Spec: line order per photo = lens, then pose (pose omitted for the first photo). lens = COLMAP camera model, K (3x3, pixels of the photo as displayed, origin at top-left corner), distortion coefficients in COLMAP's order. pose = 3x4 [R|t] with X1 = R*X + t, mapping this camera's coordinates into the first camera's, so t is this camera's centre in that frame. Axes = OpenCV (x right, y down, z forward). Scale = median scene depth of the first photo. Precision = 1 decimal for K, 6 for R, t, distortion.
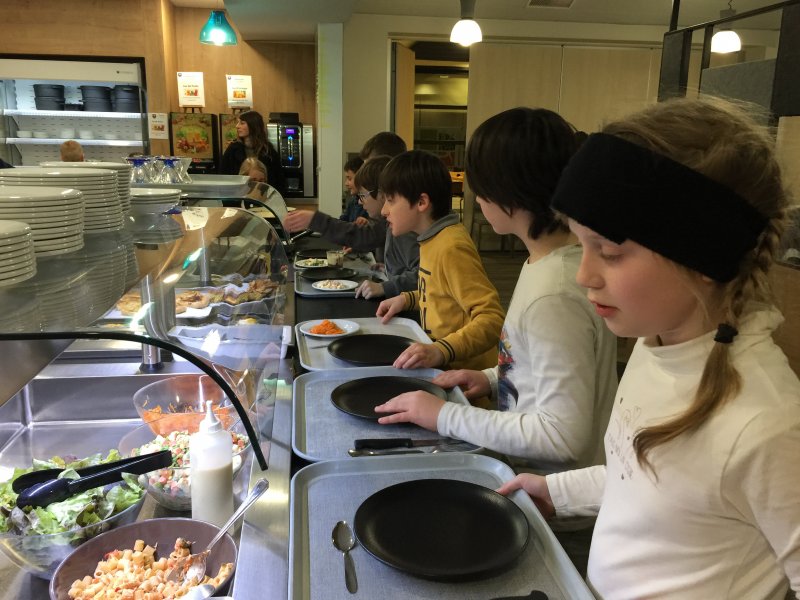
lens RADIAL K [[678.7, 0, 395.5], [0, 678.7, 301.3], [0, 0, 1]] dist [0.060803, -0.059035]
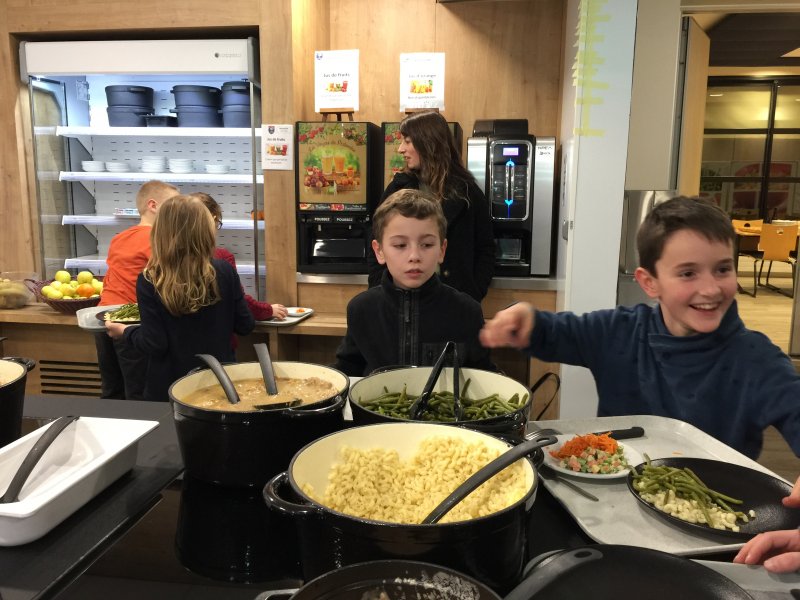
lens RADIAL K [[678.7, 0, 404.4], [0, 678.7, 293.3], [0, 0, 1]] dist [0.060803, -0.059035]
pose [[0.956889, 0.040372, -0.287635, -0.078639], [-0.061157, 0.996097, -0.063642, -0.104033], [0.283943, 0.078489, 0.955623, 0.490406]]
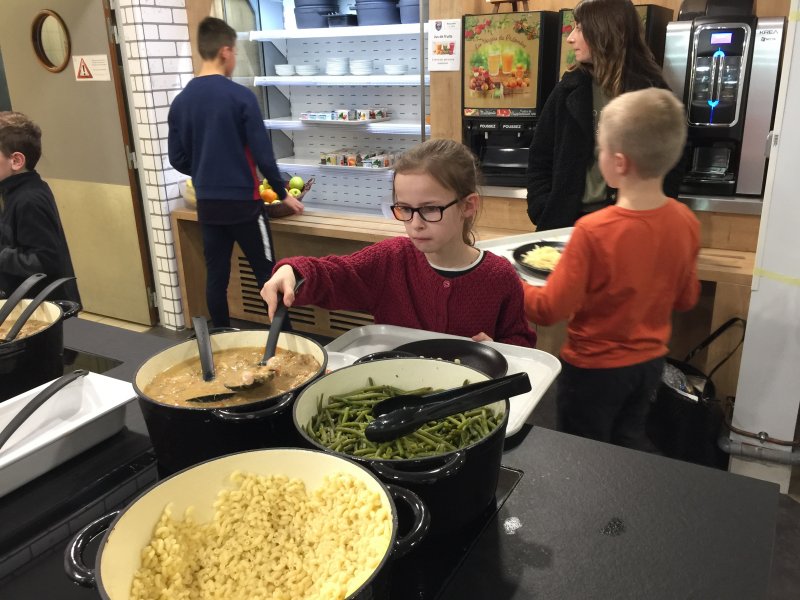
lens RADIAL K [[678.7, 0, 399.8], [0, 678.7, 296.5], [0, 0, 1]] dist [0.060803, -0.059035]
pose [[0.792317, 0.165589, -0.587209, -0.037861], [-0.104156, 0.985047, 0.137239, -0.132600], [0.601154, -0.047575, 0.797716, 0.543758]]
